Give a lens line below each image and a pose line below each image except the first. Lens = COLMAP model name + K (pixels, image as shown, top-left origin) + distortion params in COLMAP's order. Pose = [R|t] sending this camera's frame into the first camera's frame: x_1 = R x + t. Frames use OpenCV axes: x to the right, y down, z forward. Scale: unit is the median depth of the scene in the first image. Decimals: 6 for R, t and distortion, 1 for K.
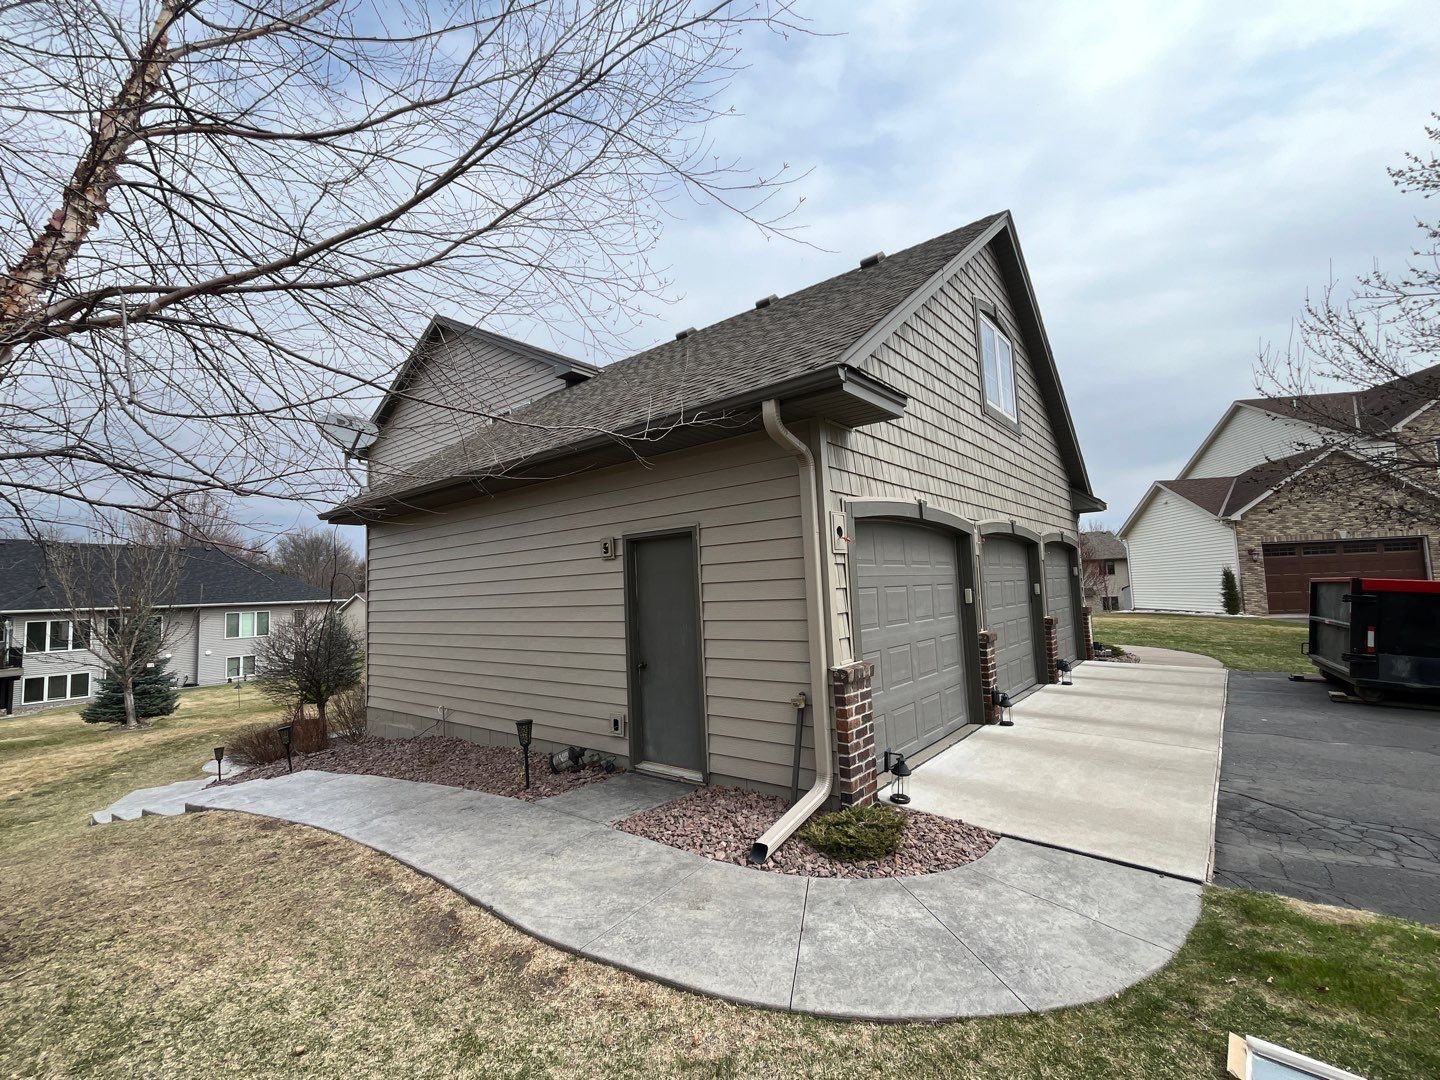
lens RADIAL K [[631.3, 0, 711.7], [0, 631.3, 541.1], [0, 0, 1]] dist [-0.001682, -0.000182]
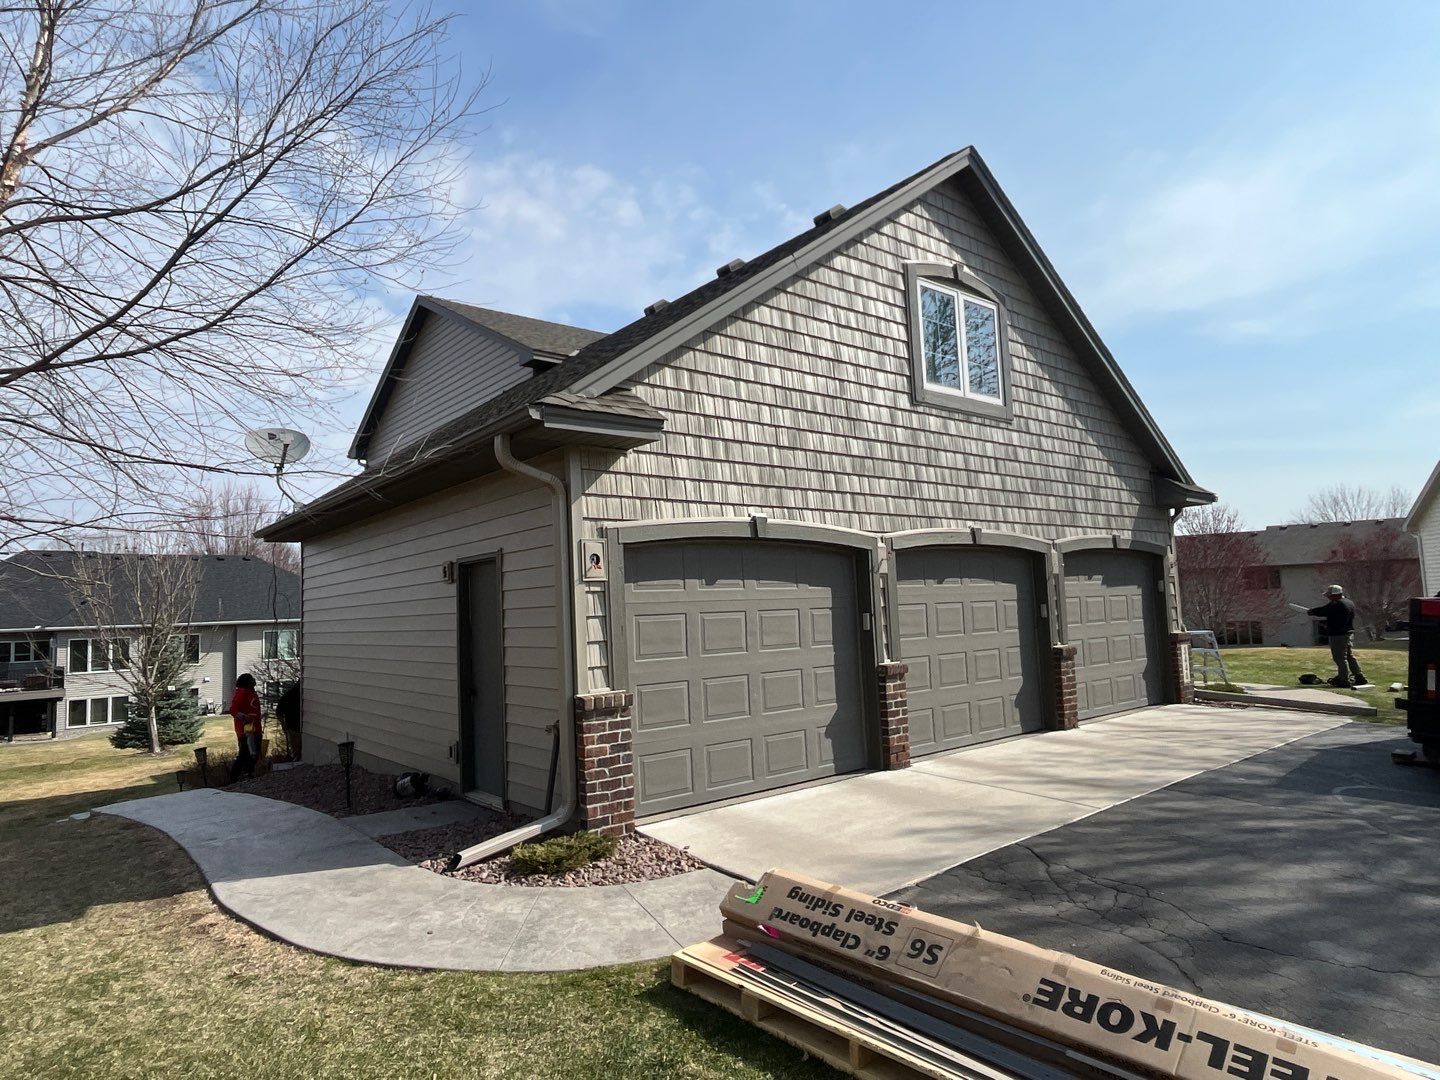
lens RADIAL K [[859.3, 0, 717.0], [0, 859.3, 544.1], [0, 0, 1]] dist [-0.000001, -0.002376]
pose [[0.978820, -0.014243, -0.204226, 0.658783], [0.016211, 0.999837, 0.007967, -0.045967], [0.204079, -0.011109, 0.978891, -0.277696]]
